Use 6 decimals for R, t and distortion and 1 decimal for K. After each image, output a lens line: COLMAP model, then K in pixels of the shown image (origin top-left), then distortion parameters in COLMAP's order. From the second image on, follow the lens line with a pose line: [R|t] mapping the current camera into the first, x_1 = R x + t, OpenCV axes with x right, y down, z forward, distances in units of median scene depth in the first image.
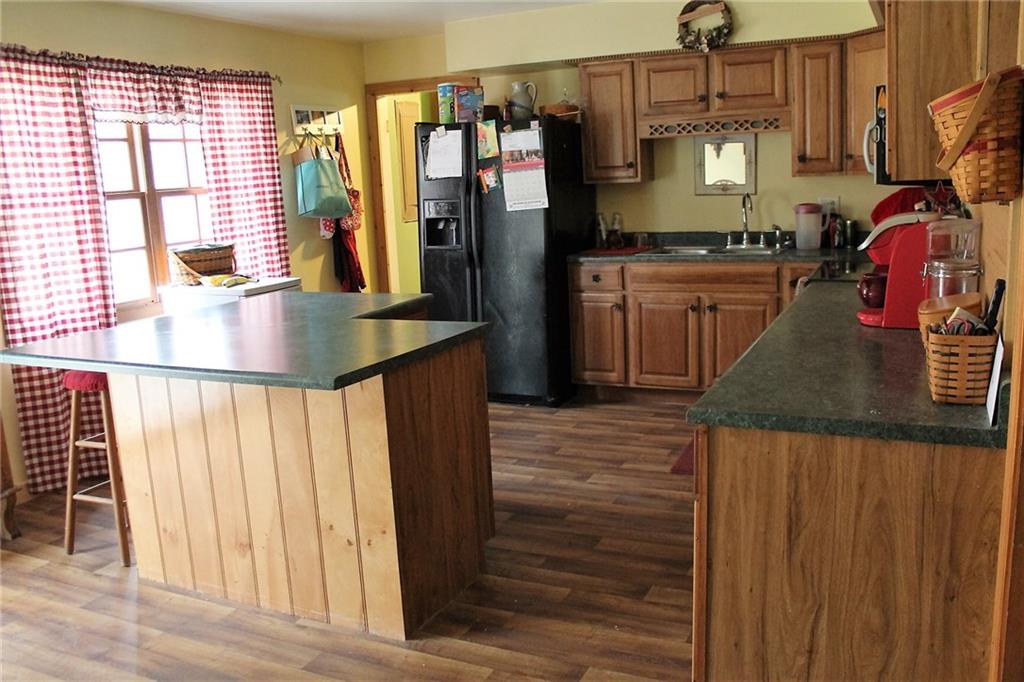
lens RADIAL K [[890.8, 0, 518.4], [0, 890.8, 348.9], [0, 0, 1]] dist [-0.144303, 0.126145]
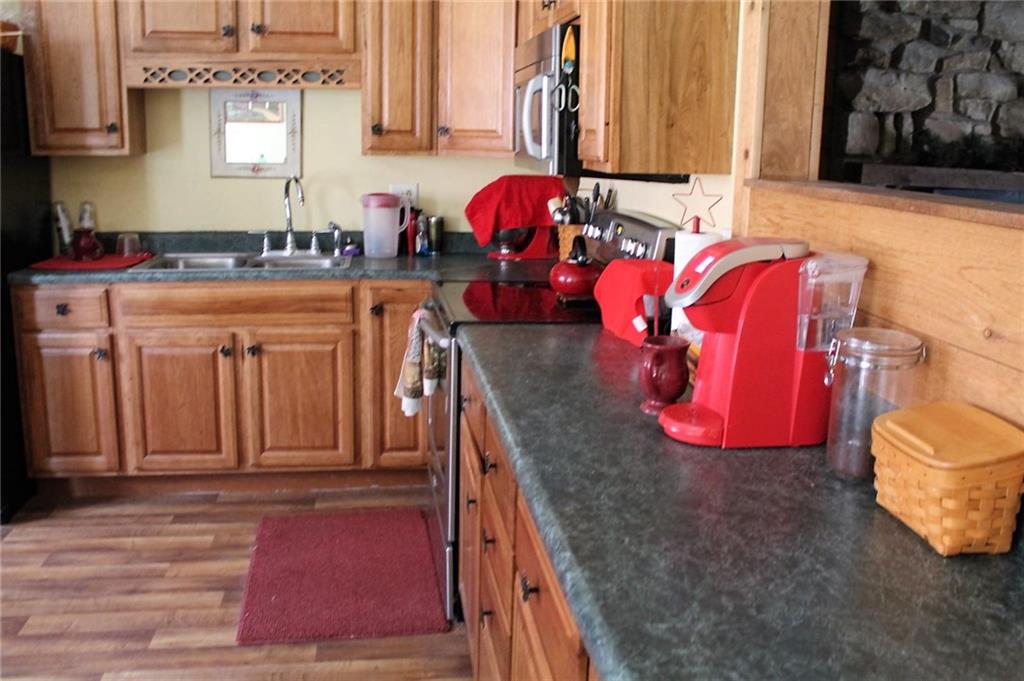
lens RADIAL K [[962.2, 0, 531.4], [0, 962.2, 329.4], [0, 0, 1]] dist [-0.091970, 0.000000]
pose [[0.827546, -0.049030, 0.559252, -0.009214], [0.052167, 0.998585, 0.010354, -0.057303], [-0.558969, 0.020606, 0.828933, 0.287025]]
